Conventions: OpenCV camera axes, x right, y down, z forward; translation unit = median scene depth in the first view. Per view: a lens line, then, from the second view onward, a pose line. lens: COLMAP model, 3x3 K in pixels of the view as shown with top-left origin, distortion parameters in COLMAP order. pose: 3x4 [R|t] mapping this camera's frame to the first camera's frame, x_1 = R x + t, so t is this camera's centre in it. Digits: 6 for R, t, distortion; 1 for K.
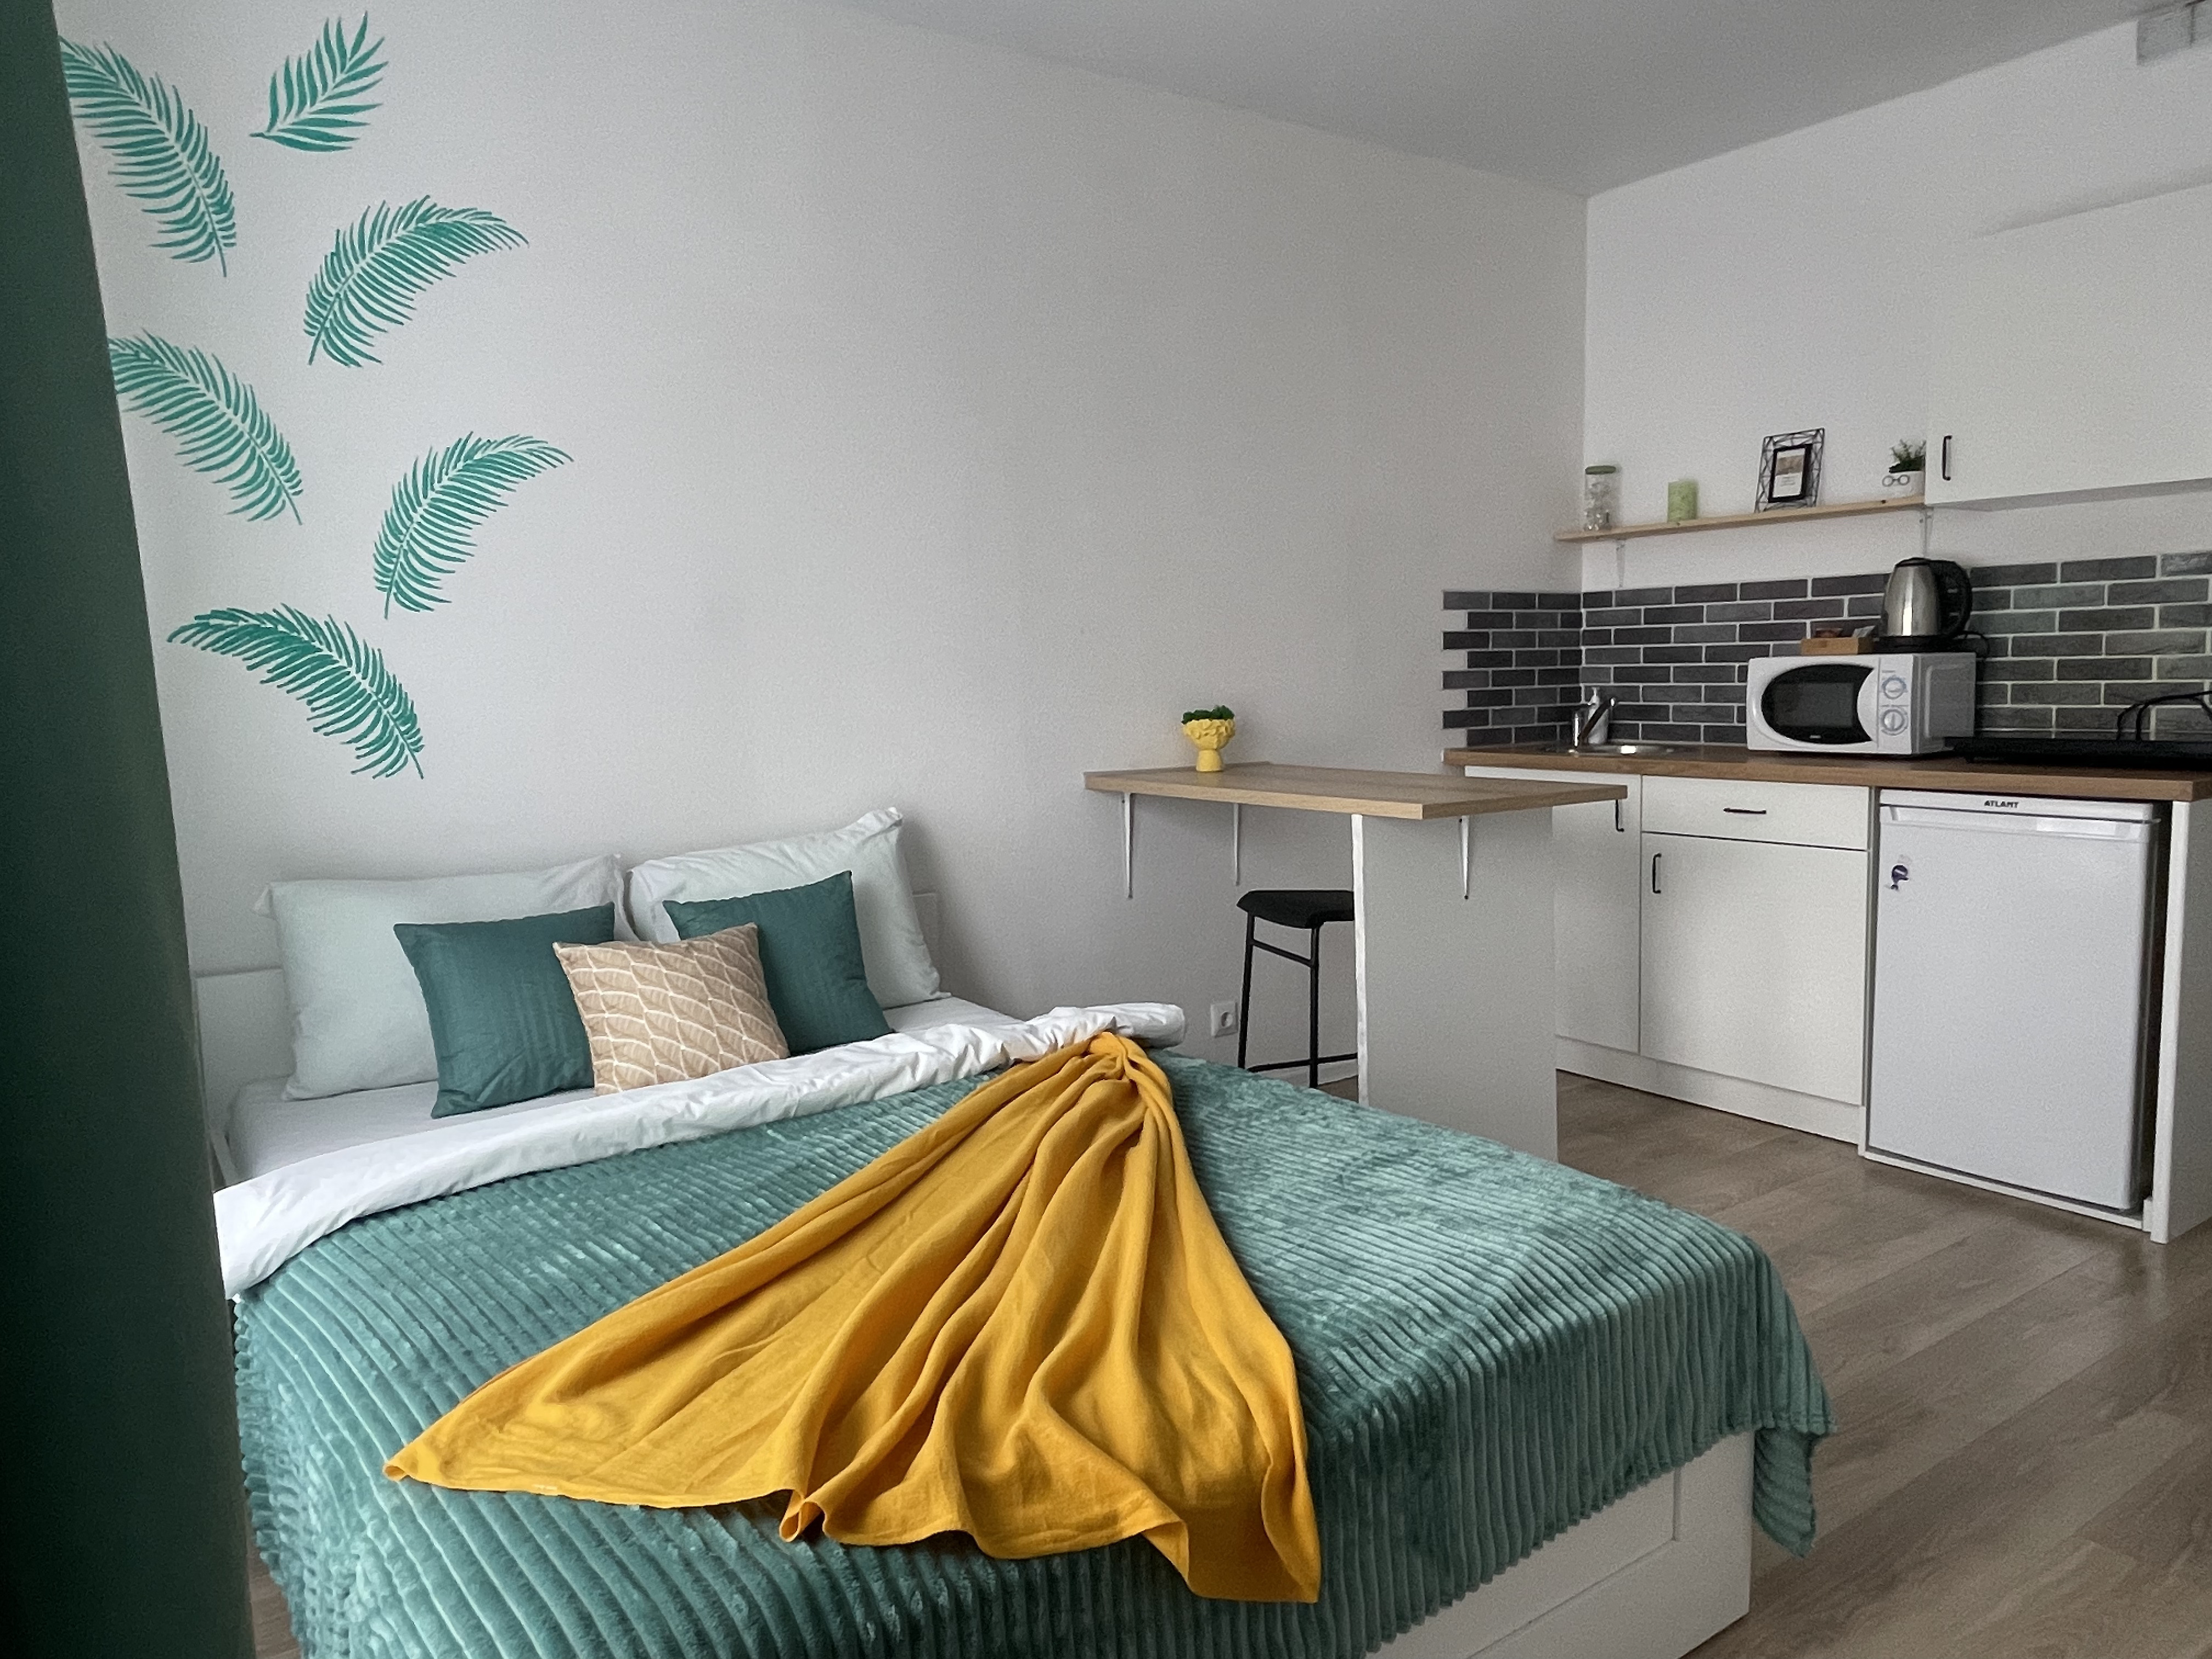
lens RADIAL K [[1470.3, 0, 1110.4], [0, 1470.3, 814.9], [0, 0, 1]] dist [-0.000742, -0.018759]
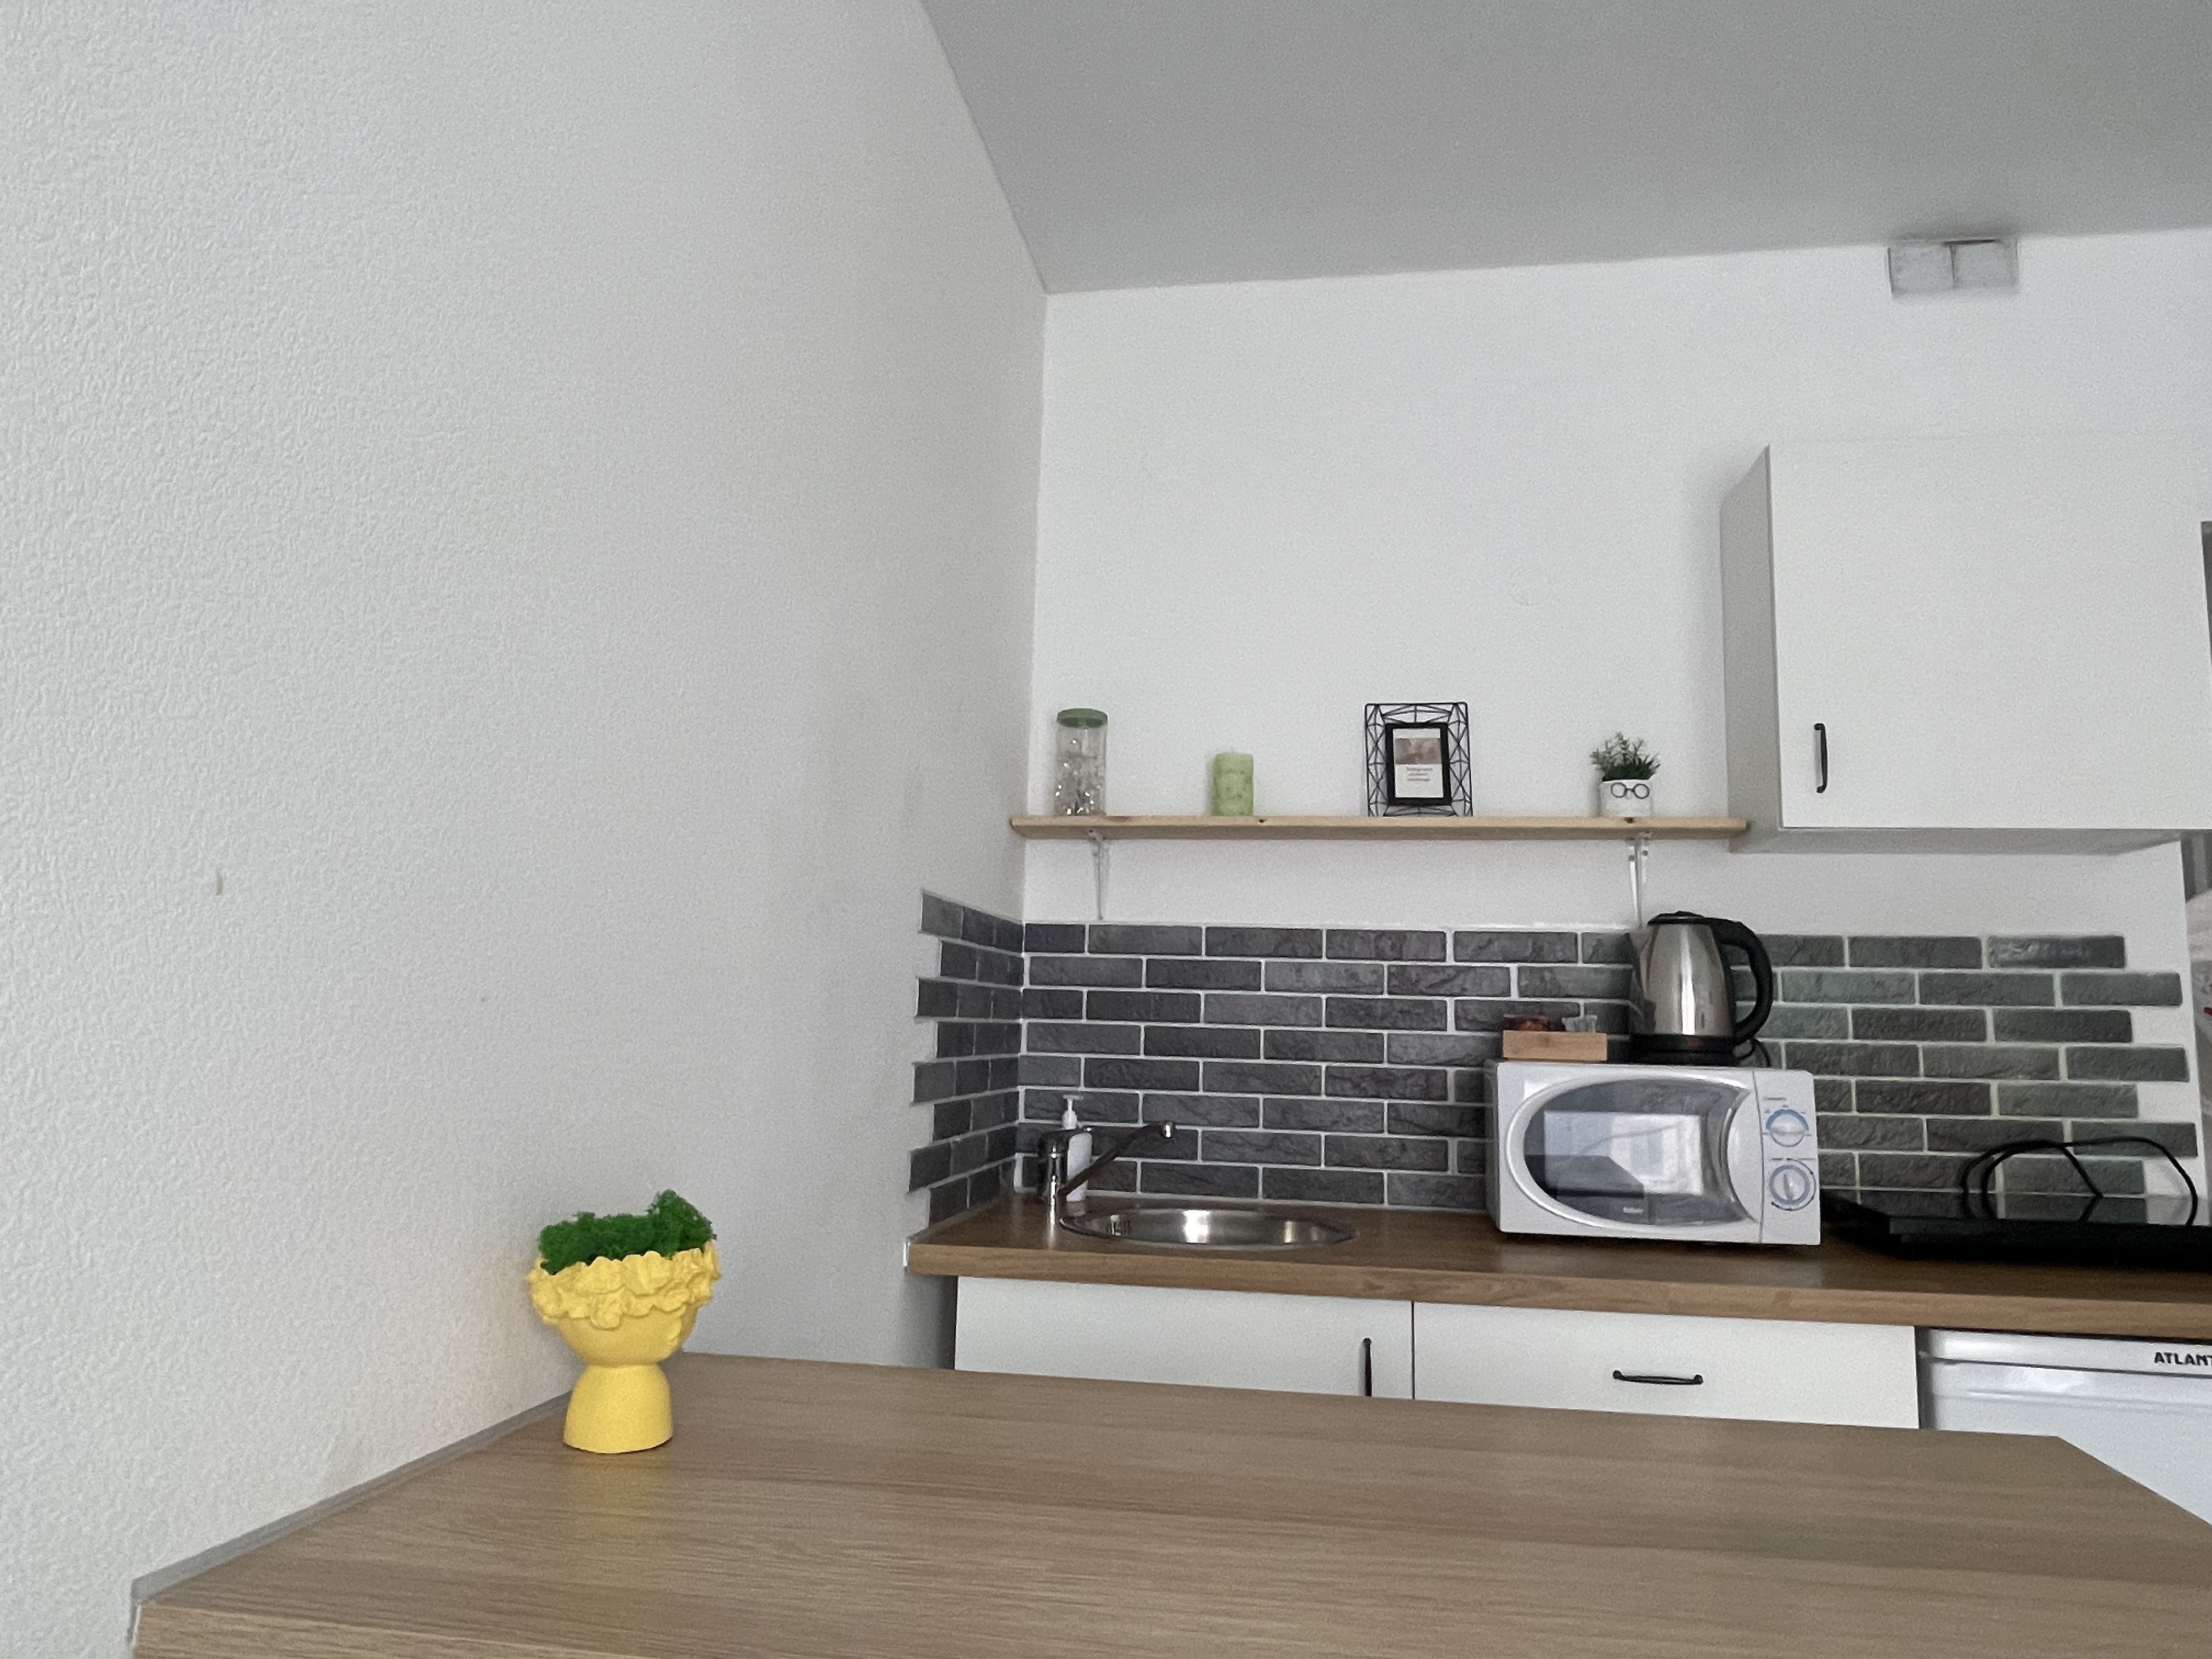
lens RADIAL K [[1470.3, 0, 1110.4], [0, 1470.3, 814.9], [0, 0, 1]] dist [-0.000742, -0.018759]
pose [[0.697881, 0.140928, 0.702212, -0.070146], [0.029427, 0.973980, -0.224715, -0.073085], [-0.715609, 0.177488, 0.675575, 0.671734]]
